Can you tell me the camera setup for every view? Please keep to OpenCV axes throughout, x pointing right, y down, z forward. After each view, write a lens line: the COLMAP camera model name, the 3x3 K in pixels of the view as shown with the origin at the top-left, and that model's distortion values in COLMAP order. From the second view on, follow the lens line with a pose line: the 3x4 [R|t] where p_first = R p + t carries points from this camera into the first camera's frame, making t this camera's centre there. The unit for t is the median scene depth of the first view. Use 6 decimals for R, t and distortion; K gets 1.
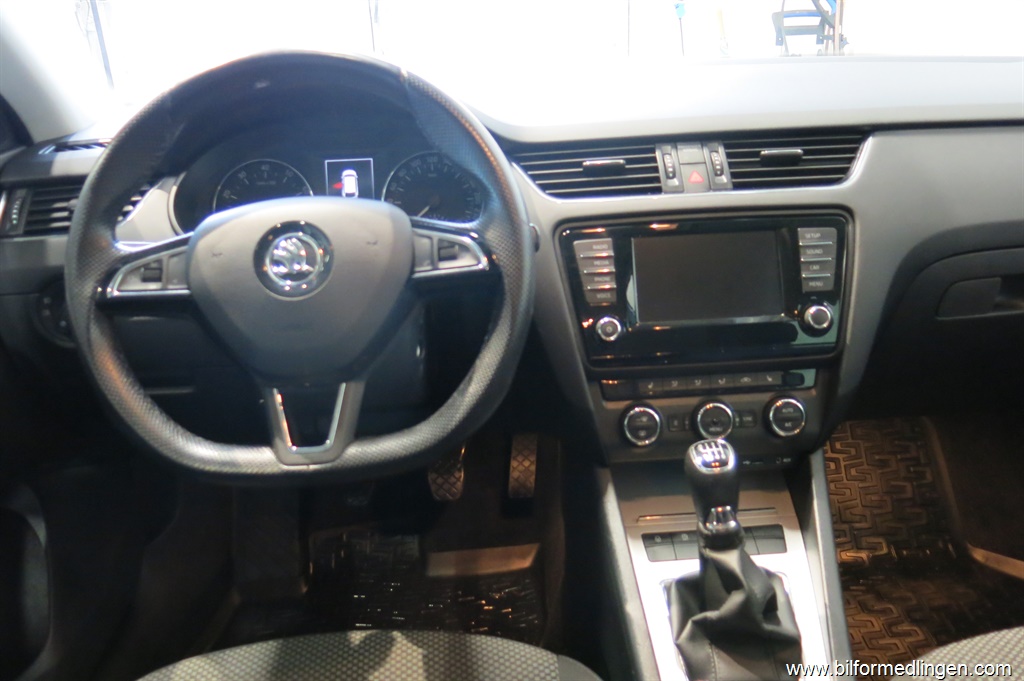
lens RADIAL K [[849.6, 0, 510.1], [0, 849.6, 352.9], [0, 0, 1]] dist [-0.037125, 0.003287]
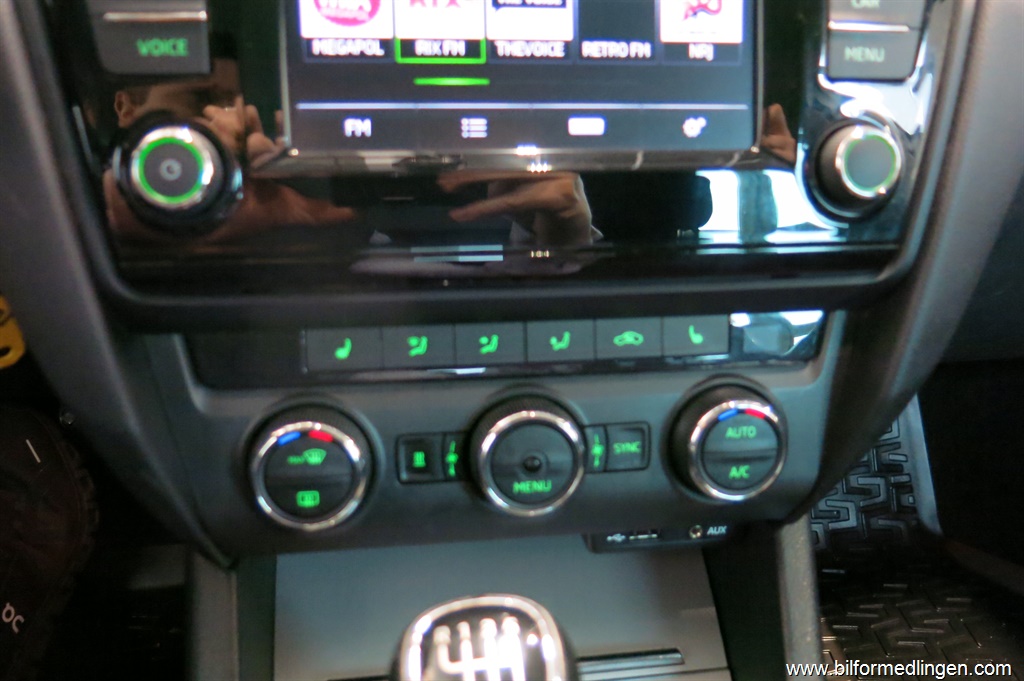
lens RADIAL K [[854.7, 0, 512.8], [0, 854.7, 319.8], [0, 0, 1]] dist [-0.045722, 0.006767]
pose [[0.988116, 0.023897, 0.151844, 0.179936], [-0.047329, 0.987148, 0.152639, -0.025627], [-0.146244, -0.158012, 0.976547, 0.673305]]
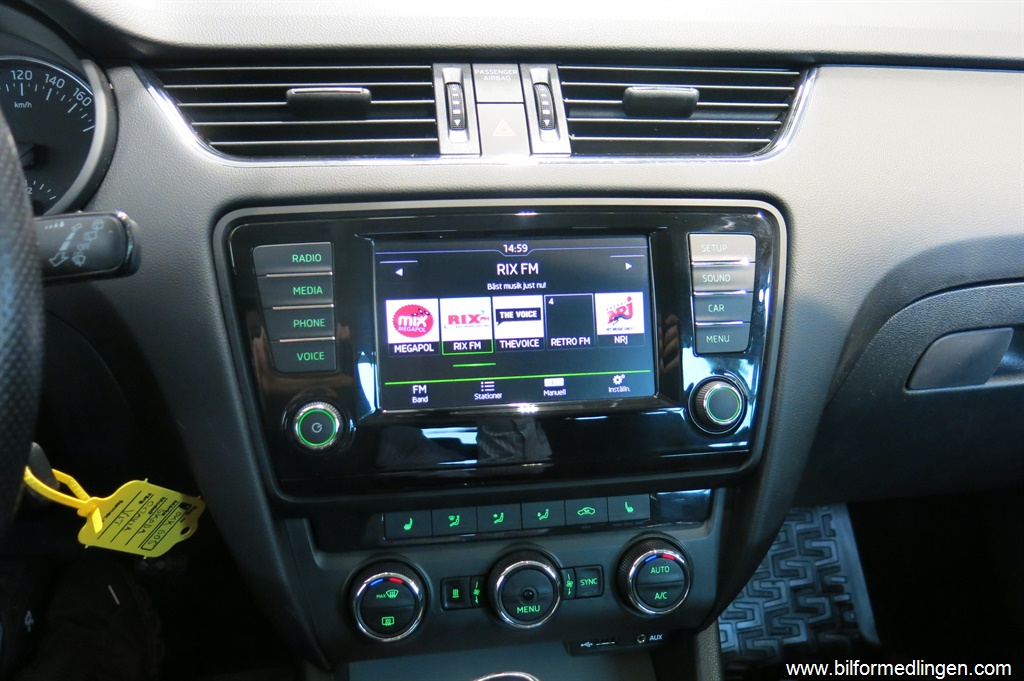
lens RADIAL K [[854.7, 0, 512.8], [0, 854.7, 319.8], [0, 0, 1]] dist [-0.045722, 0.006767]
pose [[0.986801, 0.021110, 0.160557, 0.142328], [-0.022560, 0.999719, 0.007213, -0.092646], [-0.160360, -0.010740, 0.987000, 0.473820]]
